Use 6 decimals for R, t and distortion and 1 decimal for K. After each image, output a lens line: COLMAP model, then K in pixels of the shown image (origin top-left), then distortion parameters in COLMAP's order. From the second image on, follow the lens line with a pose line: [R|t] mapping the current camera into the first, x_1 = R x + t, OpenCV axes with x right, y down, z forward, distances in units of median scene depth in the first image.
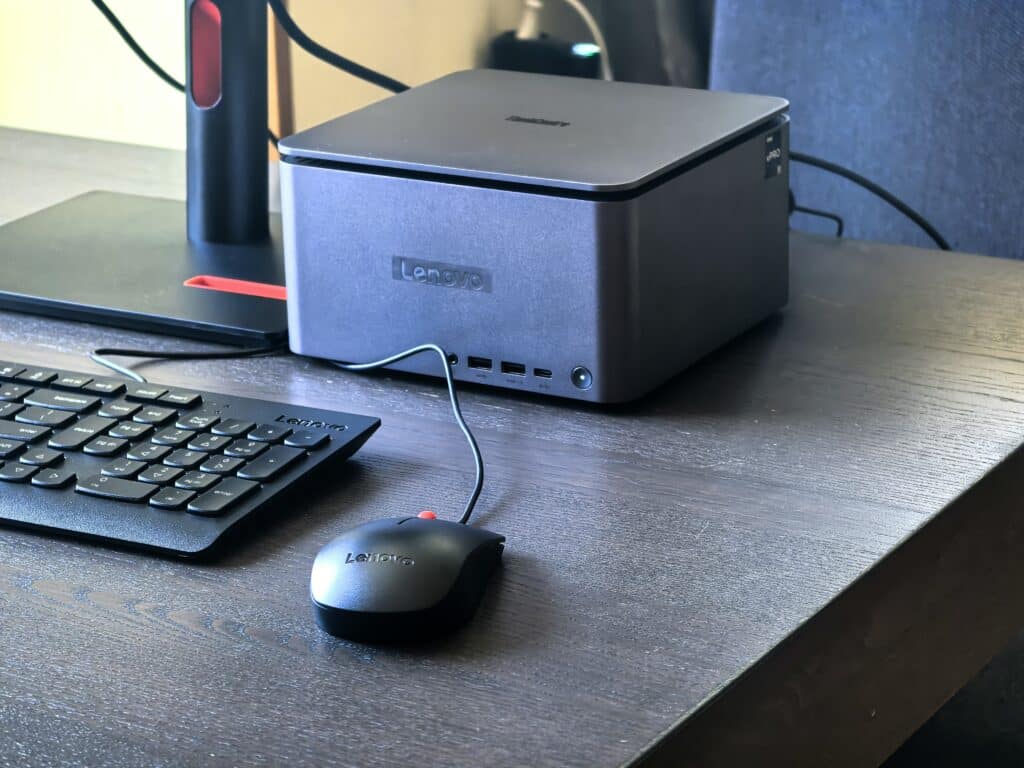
lens RADIAL K [[2799.7, 0, 512.0], [0, 2799.7, 384.0], [0, 0, 1]] dist [0.060124, -1.631490]
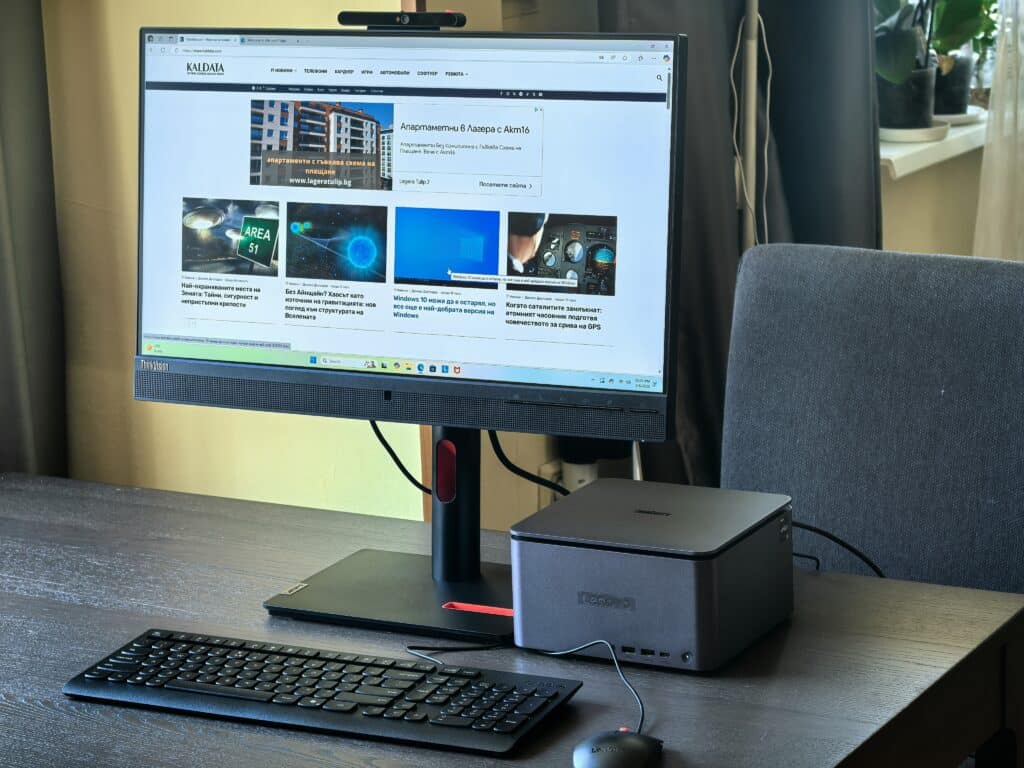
lens RADIAL K [[2799.7, 0, 512.0], [0, 2799.7, 384.0], [0, 0, 1]] dist [0.060124, -1.631490]
pose [[0.999340, -0.017843, 0.031632, -0.138779], [0.020923, 0.994780, -0.099870, 0.000695], [-0.029685, 0.100466, 0.994498, -0.799703]]
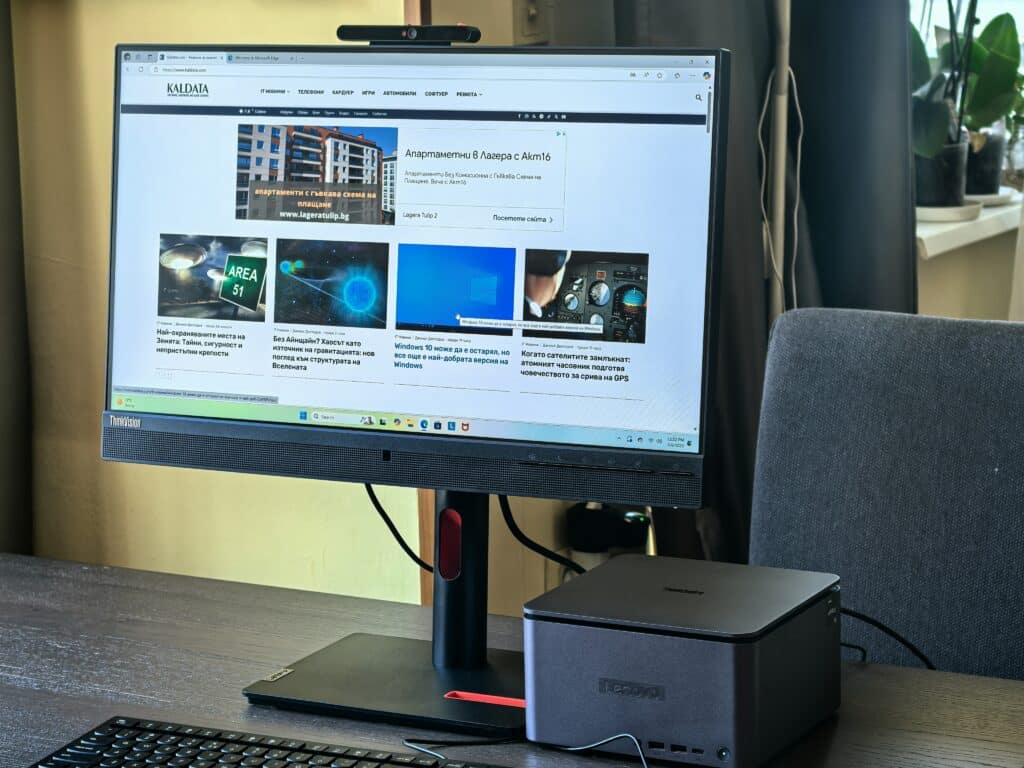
lens RADIAL K [[2799.7, 0, 512.0], [0, 2799.7, 384.0], [0, 0, 1]] dist [0.060124, -1.631490]
pose [[0.999322, -0.003820, 0.036608, -0.148832], [0.009059, 0.989532, -0.144031, 0.017567], [-0.035674, 0.144265, 0.988896, -0.590099]]
